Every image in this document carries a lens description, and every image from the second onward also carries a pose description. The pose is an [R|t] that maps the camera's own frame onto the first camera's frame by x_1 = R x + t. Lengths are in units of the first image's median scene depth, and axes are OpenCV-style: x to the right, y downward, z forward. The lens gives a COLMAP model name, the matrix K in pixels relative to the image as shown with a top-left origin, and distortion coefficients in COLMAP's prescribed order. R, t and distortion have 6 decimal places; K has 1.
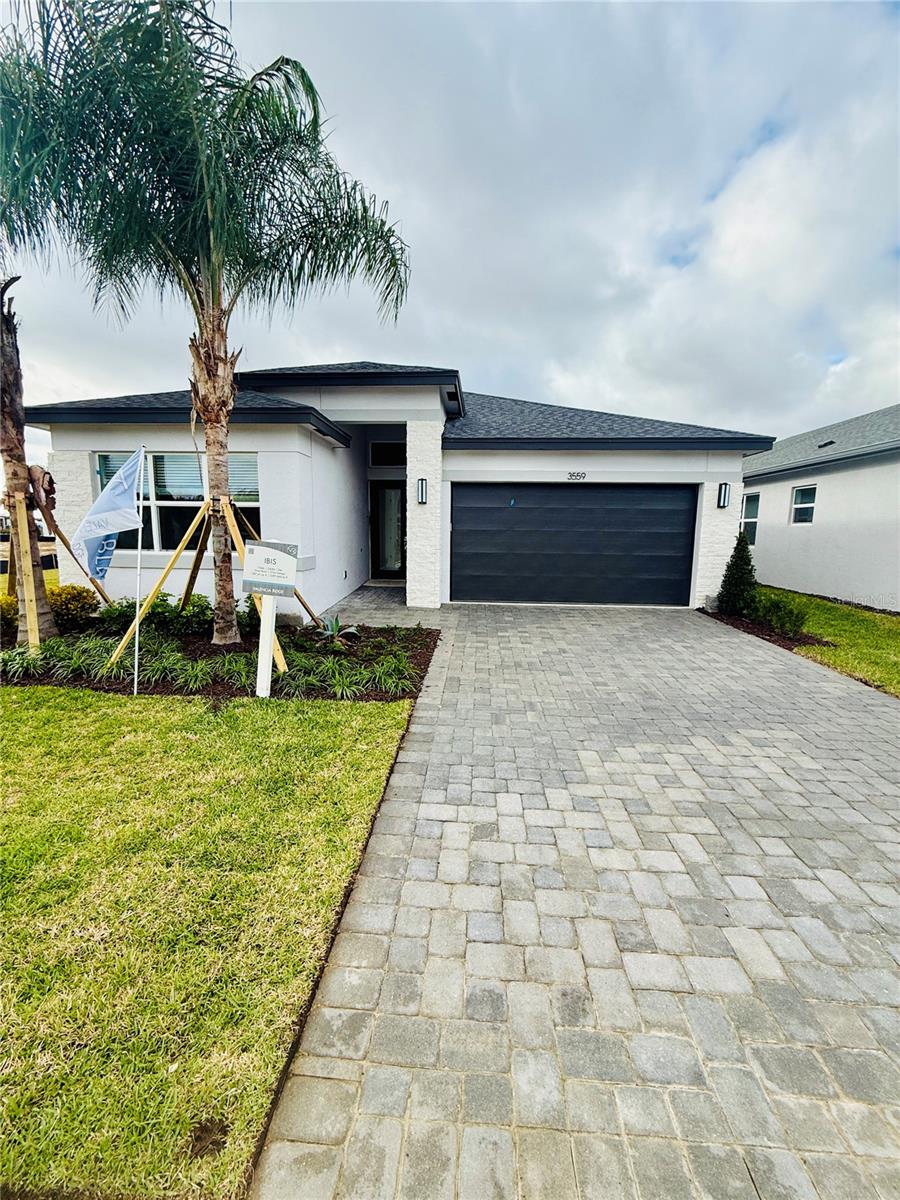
lens RADIAL K [[488.1, 0, 441.2], [0, 488.1, 592.5], [0, 0, 1]] dist [0.002677, -0.000842]
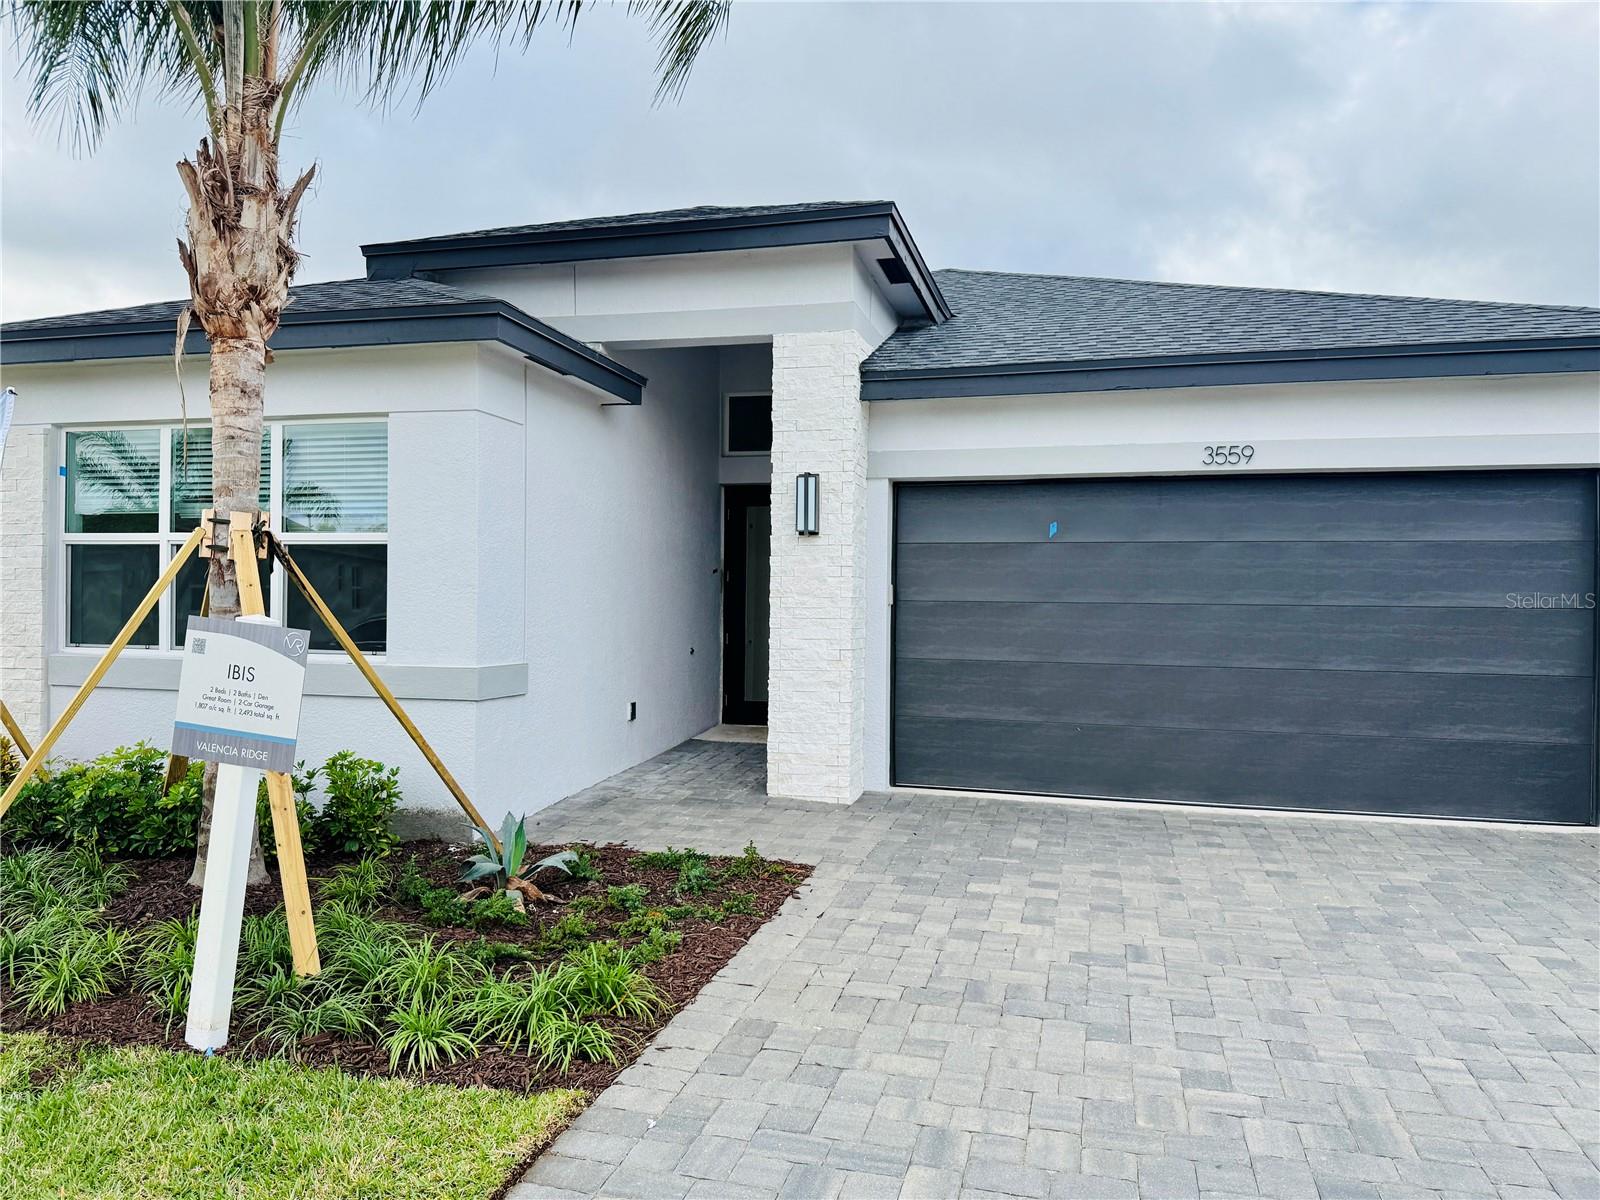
lens RADIAL K [[1129.8, 0, 791.3], [0, 1129.8, 607.8], [0, 0, 1]] dist [0.032042, -0.036648]
pose [[0.980674, -0.000156, -0.195651, 0.184677], [-0.025191, 0.991575, -0.127059, -0.011305], [0.194023, 0.129532, 0.972408, 0.180292]]
